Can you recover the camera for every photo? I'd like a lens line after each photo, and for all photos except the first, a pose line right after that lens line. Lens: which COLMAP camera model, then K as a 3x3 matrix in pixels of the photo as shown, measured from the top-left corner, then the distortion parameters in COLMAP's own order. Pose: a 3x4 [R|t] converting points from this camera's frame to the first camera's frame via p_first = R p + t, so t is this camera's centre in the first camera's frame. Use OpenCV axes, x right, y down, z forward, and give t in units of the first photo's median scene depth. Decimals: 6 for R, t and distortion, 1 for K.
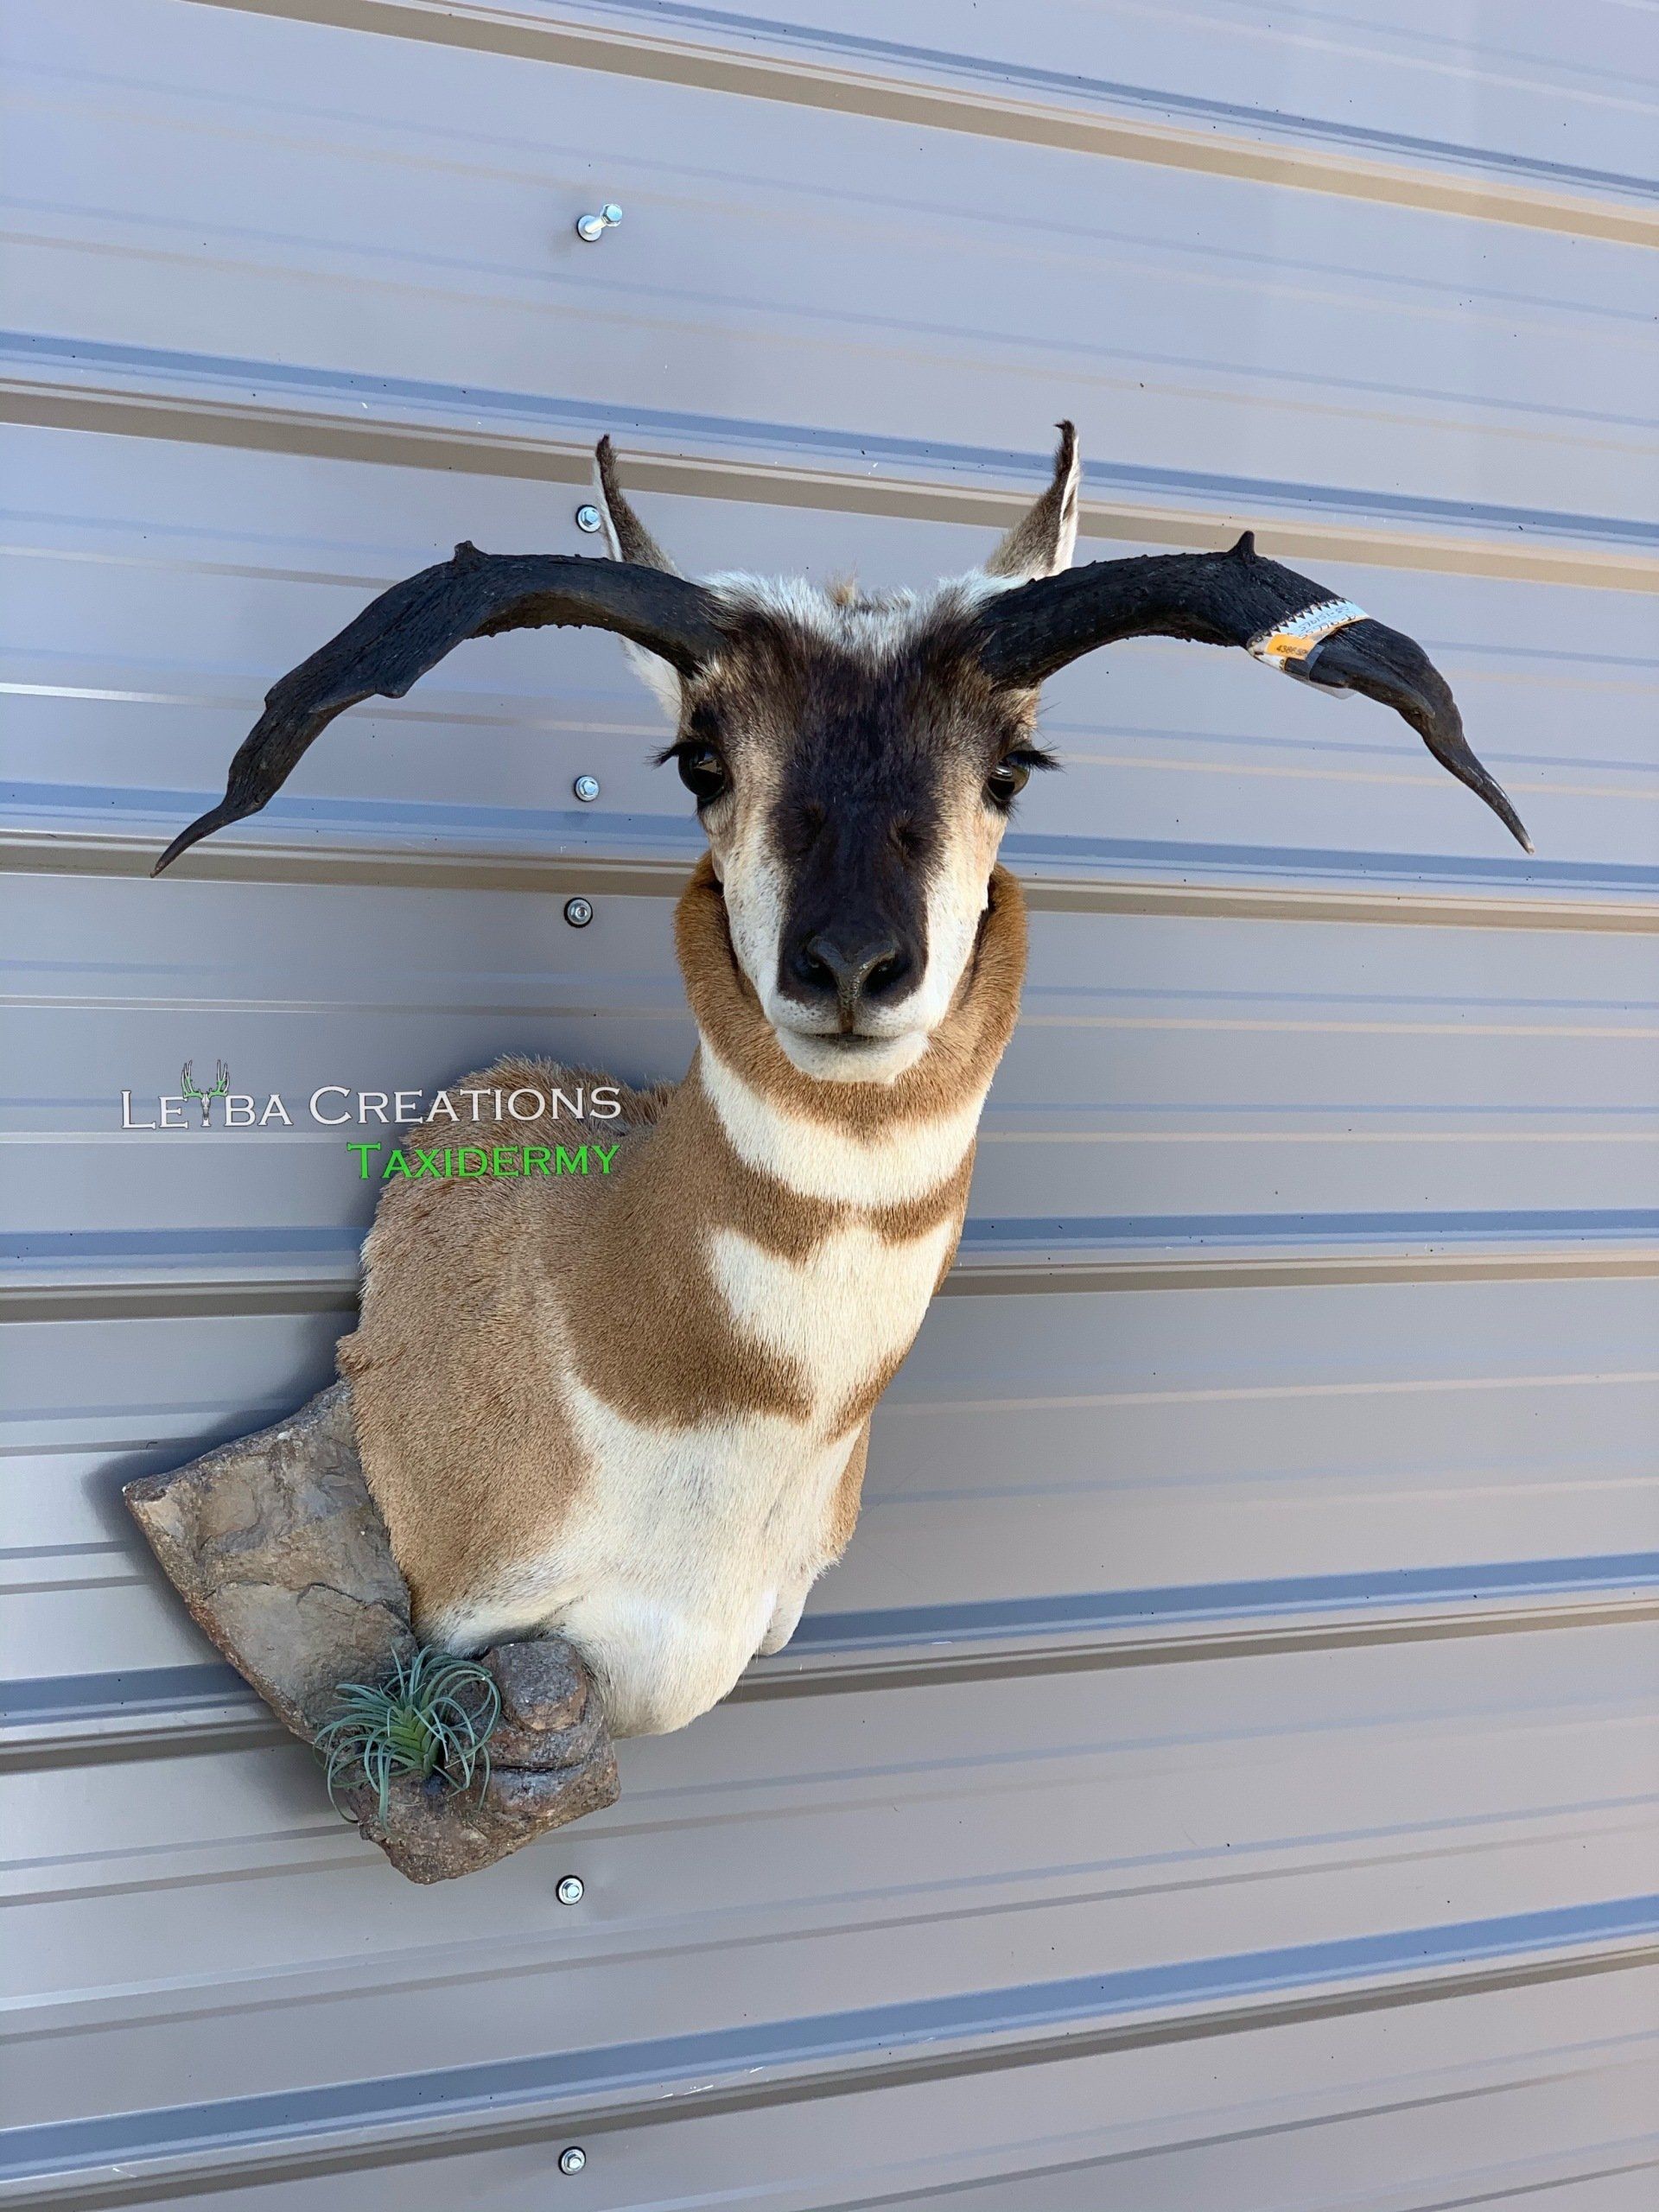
lens RADIAL K [[3332.1, 0, 829.5], [0, 3332.1, 1106.0], [0, 0, 1]] dist [-0.022199, 0.057201]
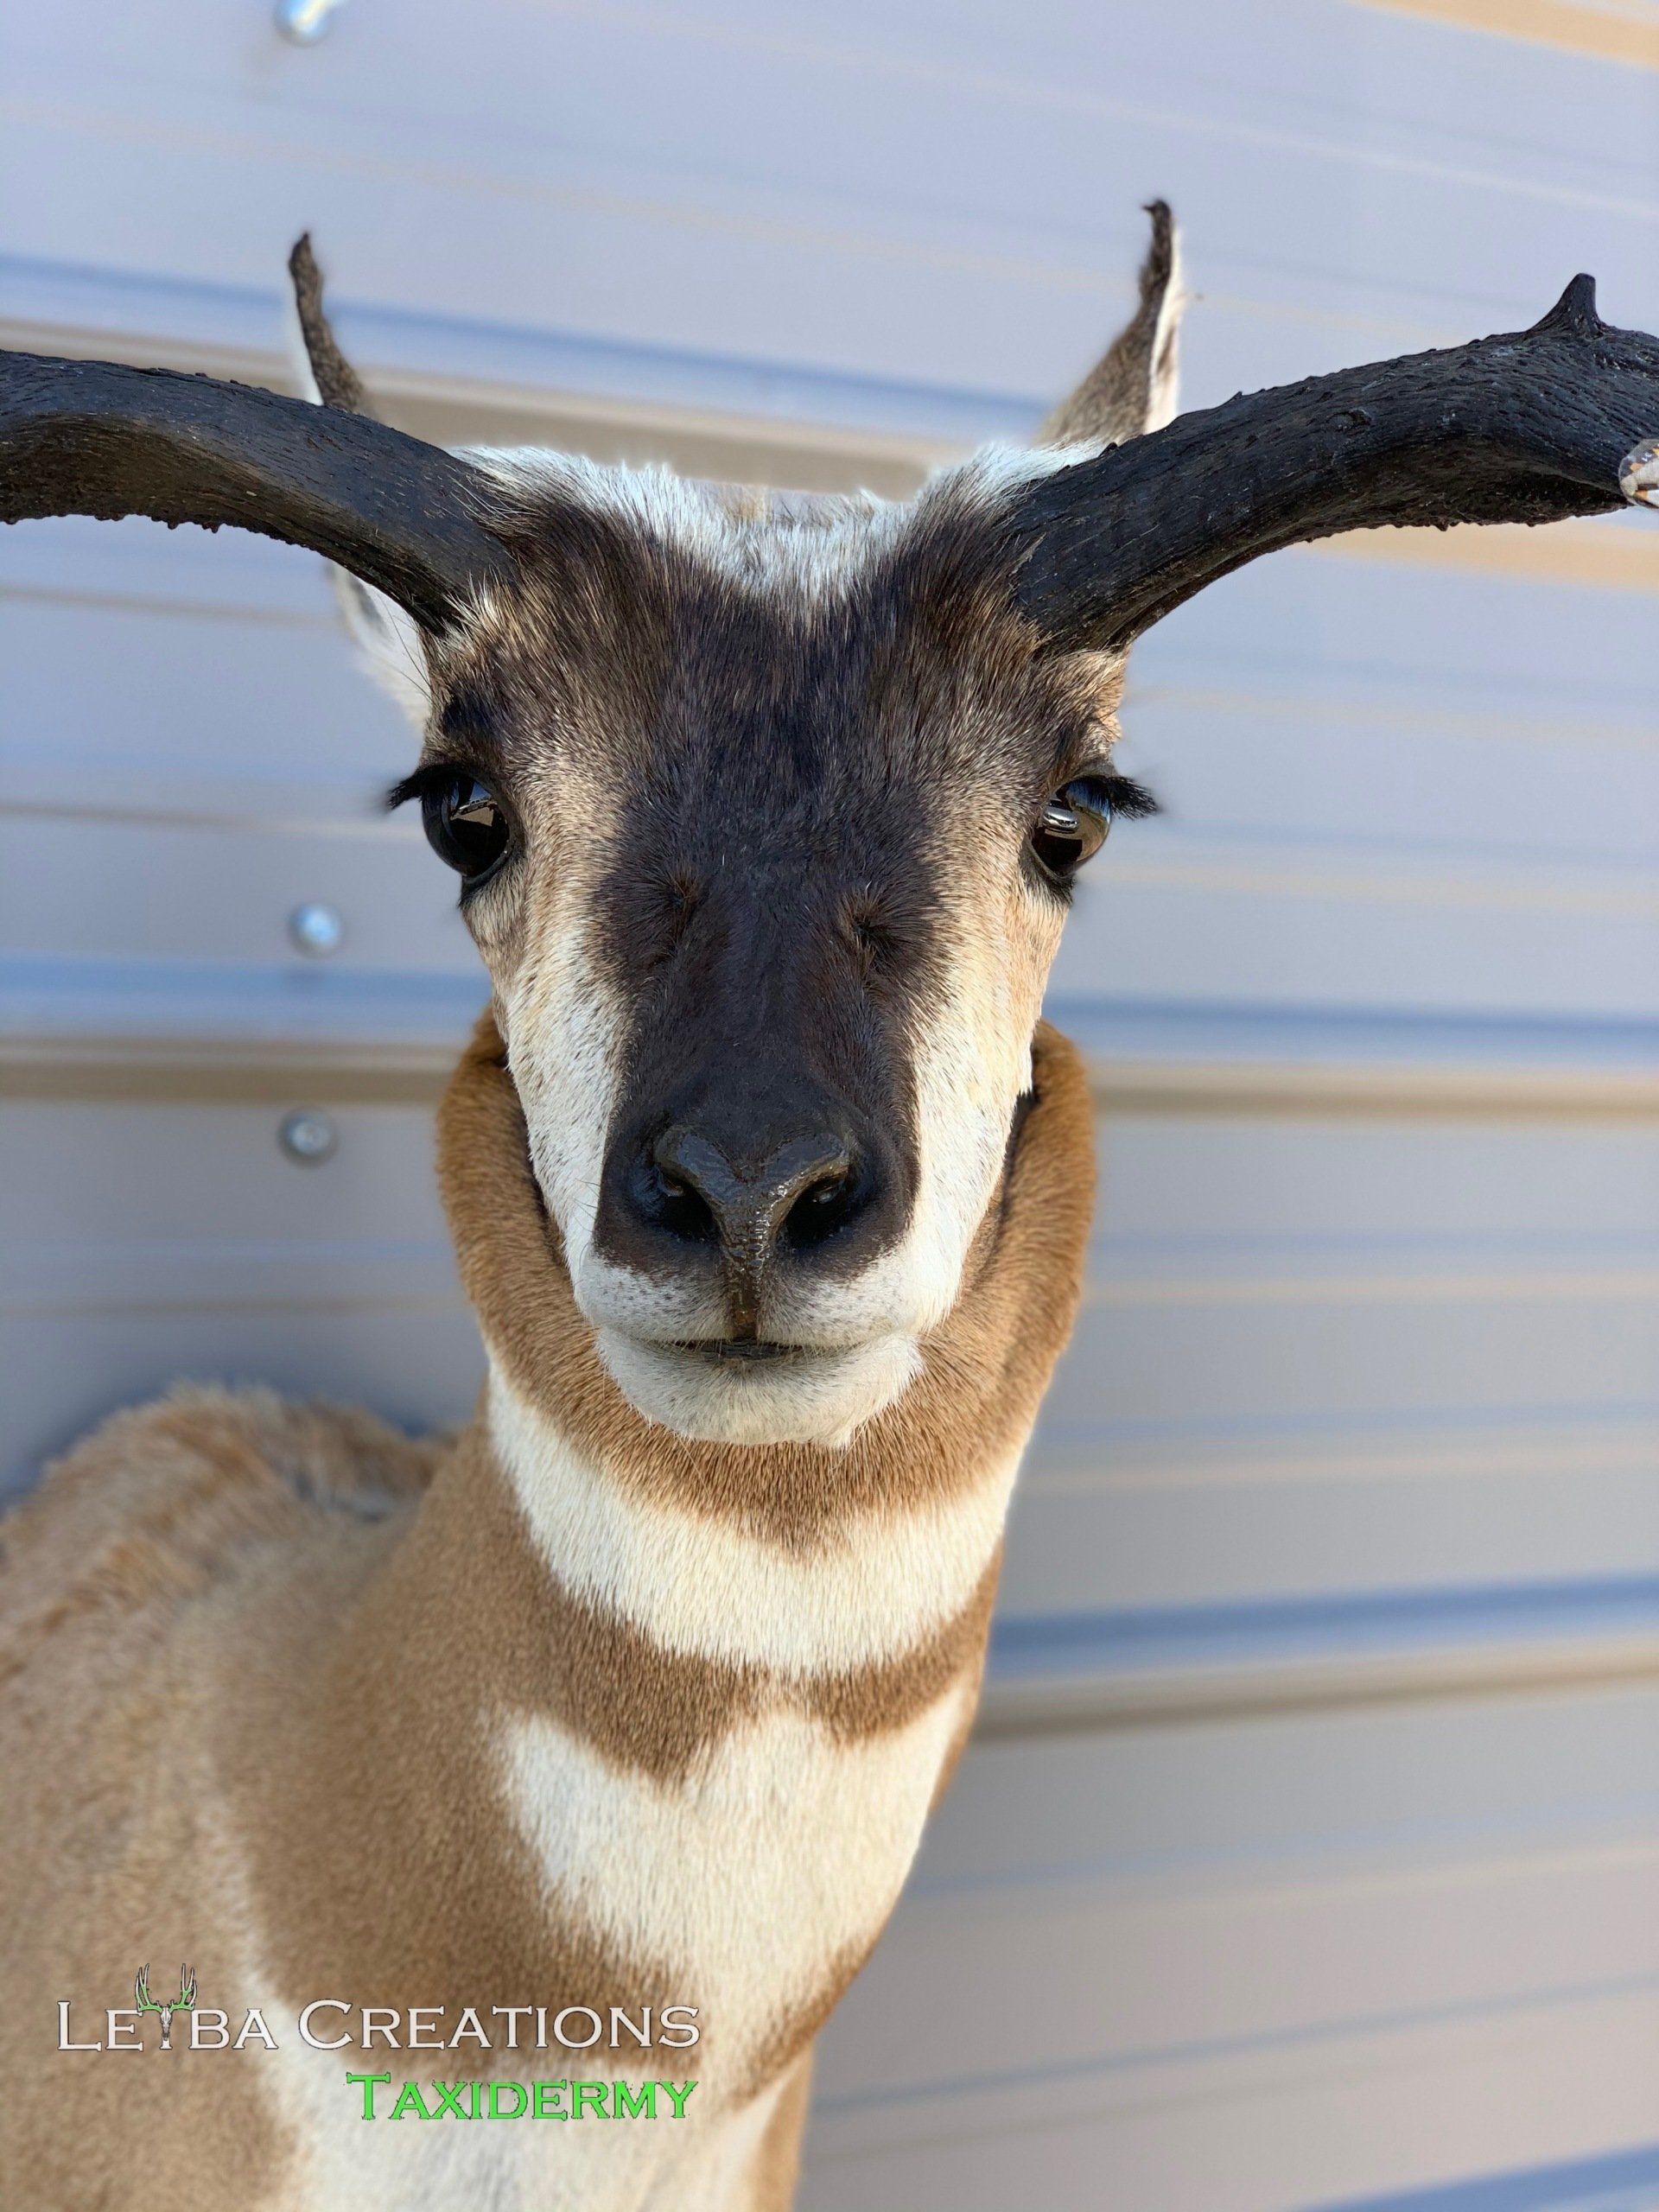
lens RADIAL K [[3332.1, 0, 829.5], [0, 3332.1, 1106.0], [0, 0, 1]] dist [-0.022199, 0.057201]
pose [[0.999909, -0.007299, 0.011307, 0.010993], [0.008294, 0.995847, -0.090664, -0.011215], [-0.010599, 0.090750, 0.995817, 0.500638]]
